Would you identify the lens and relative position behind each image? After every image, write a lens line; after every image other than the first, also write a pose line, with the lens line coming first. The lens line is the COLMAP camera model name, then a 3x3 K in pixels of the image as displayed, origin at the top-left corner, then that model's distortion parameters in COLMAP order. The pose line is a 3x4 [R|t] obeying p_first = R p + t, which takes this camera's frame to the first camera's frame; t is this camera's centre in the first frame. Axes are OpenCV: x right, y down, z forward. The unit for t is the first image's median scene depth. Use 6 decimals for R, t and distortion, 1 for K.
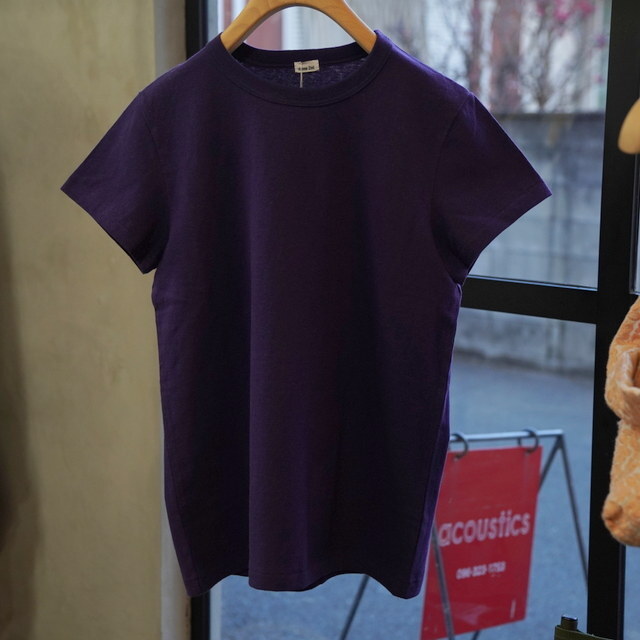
lens RADIAL K [[1401.4, 0, 320.0], [0, 1401.4, 320.0], [0, 0, 1]] dist [0.127438, 0.690850]
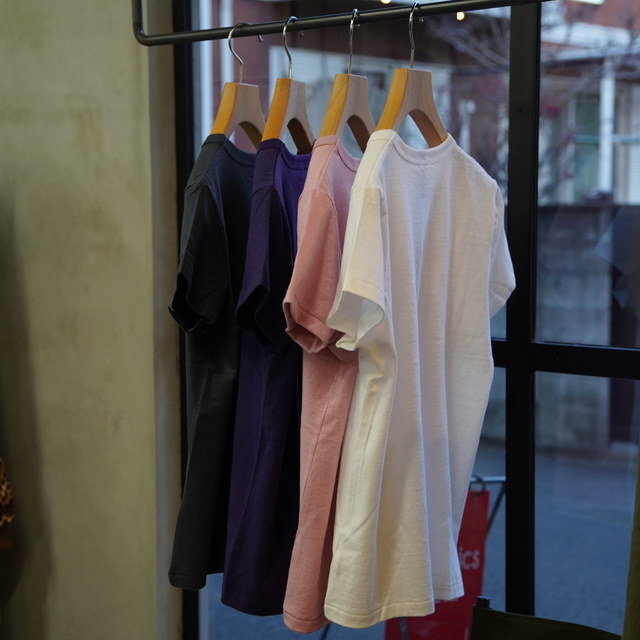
lens RADIAL K [[1401.4, 0, 320.0], [0, 1401.4, 320.0], [0, 0, 1]] dist [0.127438, 0.690850]
pose [[0.999907, -0.012257, 0.006001, 0.018045], [0.012633, 0.997658, -0.067220, 0.031384], [-0.005163, 0.067289, 0.997720, -0.179475]]
